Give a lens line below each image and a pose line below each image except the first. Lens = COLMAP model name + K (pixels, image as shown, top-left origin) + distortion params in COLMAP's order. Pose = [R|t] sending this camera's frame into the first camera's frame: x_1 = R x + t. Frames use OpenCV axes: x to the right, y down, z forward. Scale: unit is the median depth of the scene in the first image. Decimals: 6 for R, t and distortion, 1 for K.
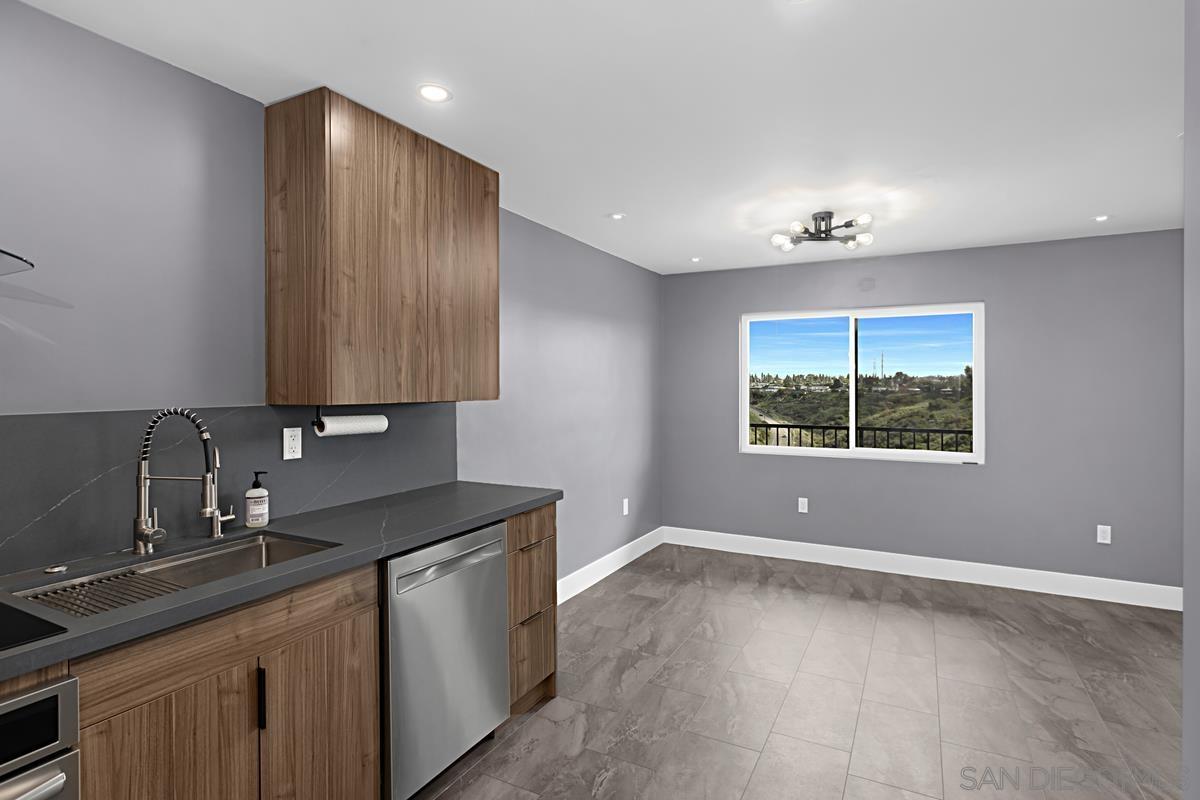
lens RADIAL K [[613.9, 0, 587.4], [0, 613.9, 383.8], [0, 0, 1]] dist [-0.008846, 0.003082]
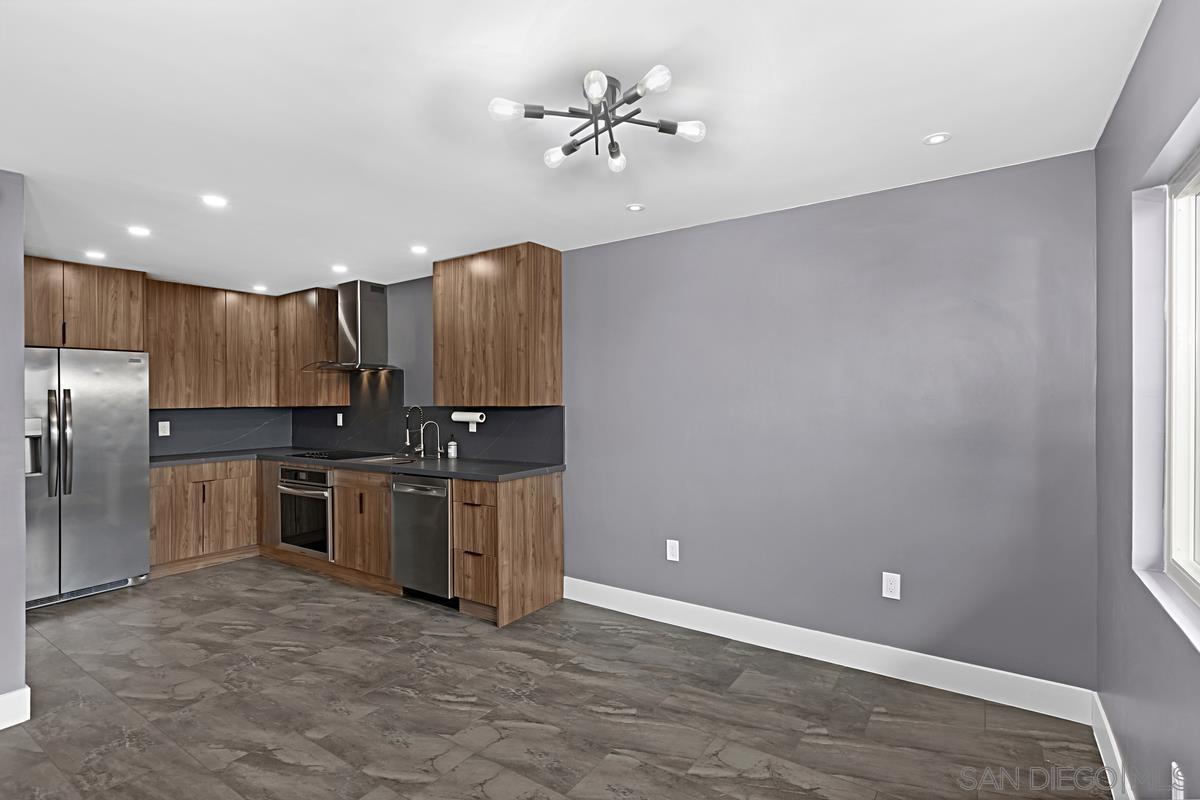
lens RADIAL K [[564.4, 0, 631.0], [0, 564.4, 392.1], [0, 0, 1]] dist [-0.002707, 0.000015]
pose [[-0.067311, -0.003528, -0.997726, 1.321663], [0.014580, 0.999884, -0.004519, 0.003952], [0.997626, -0.014851, -0.067252, 1.564000]]
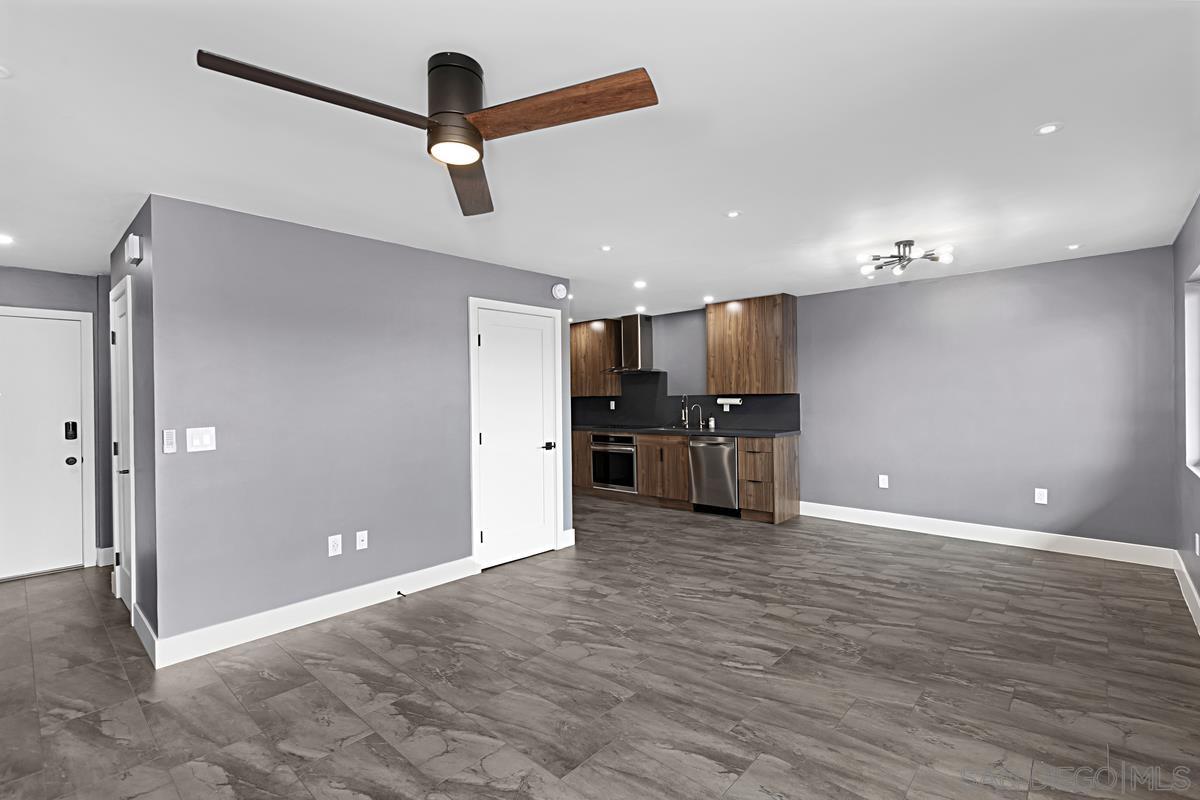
lens RADIAL K [[544.1, 0, 613.4], [0, 544.1, 388.6], [0, 0, 1]] dist [0.003069, 0.000114]
pose [[-0.221137, -0.009521, -0.975196, 2.315544], [0.015705, 0.999788, -0.013323, 0.029420], [0.975116, -0.018262, -0.220941, 0.988257]]
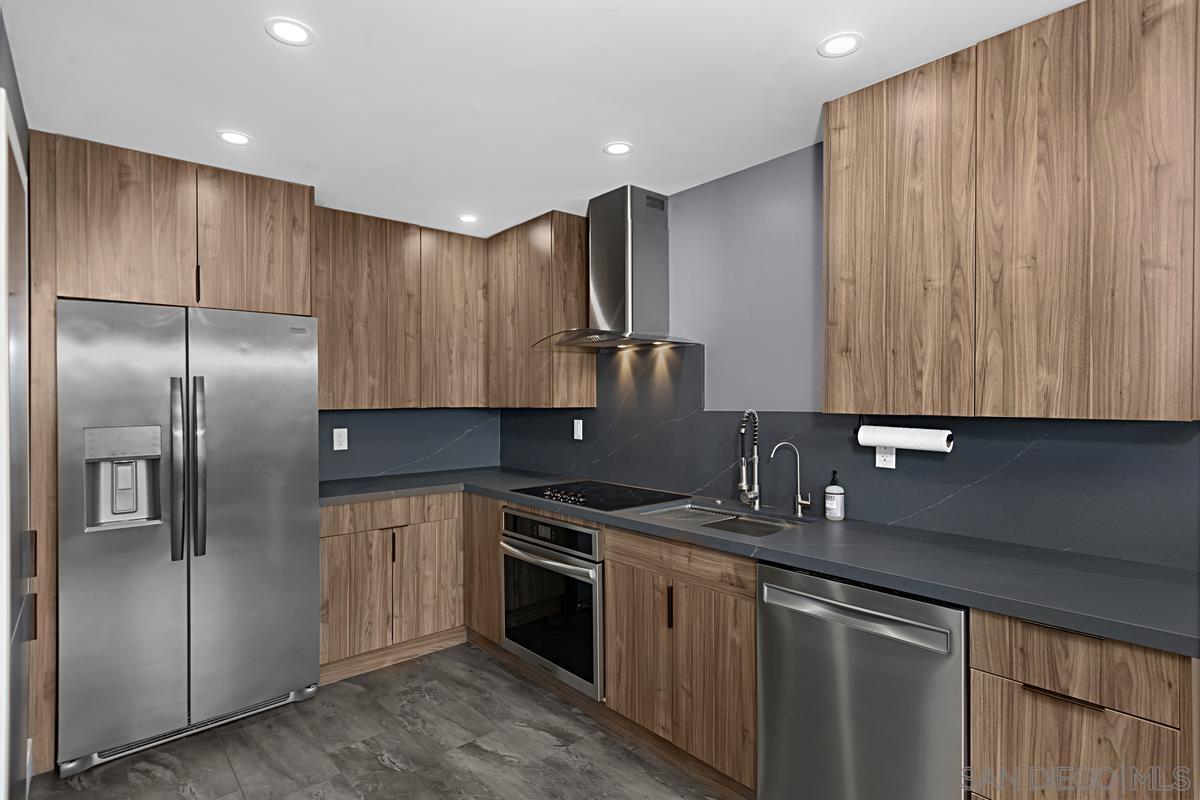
lens RADIAL K [[613.9, 0, 608.7], [0, 613.9, 394.2], [0, 0, 1]] dist [-0.008846, 0.003082]
pose [[-0.348976, 0.003292, -0.937126, 0.564083], [0.009386, 0.999956, 0.000017, 0.000172], [0.937084, -0.008790, -0.348992, 0.865107]]
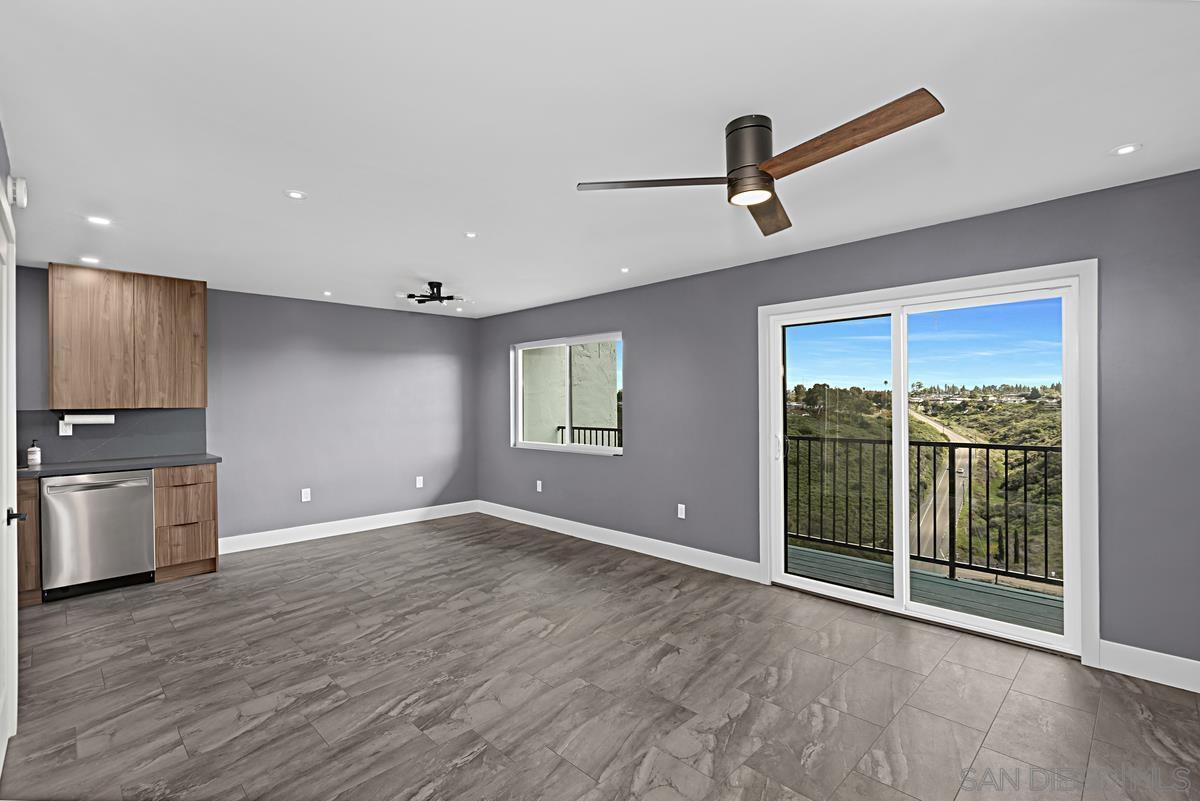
lens RADIAL K [[544.1, 0, 590.7], [0, 544.1, 400.9], [0, 0, 1]] dist [0.003069, 0.000114]
pose [[0.957709, -0.009350, -0.287587, 1.663660], [0.010078, 0.999949, 0.001051, 0.019033], [0.287563, -0.003905, 0.957754, -0.251196]]
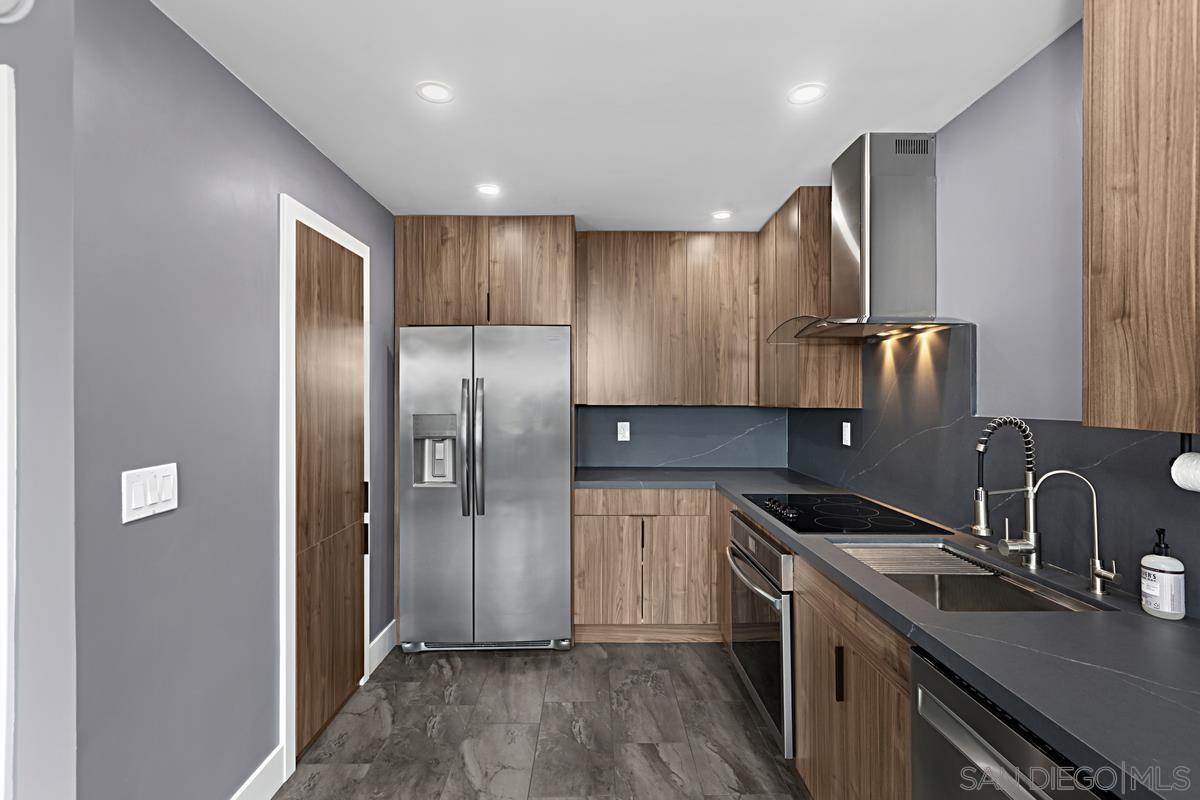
lens RADIAL K [[564.4, 0, 591.6], [0, 564.4, 388.6], [0, 0, 1]] dist [-0.002707, 0.000015]
pose [[-0.882627, -0.002516, -0.470067, 0.220076], [0.003169, 0.999931, -0.011302, 0.002528], [0.470063, -0.011465, -0.882558, 1.066630]]
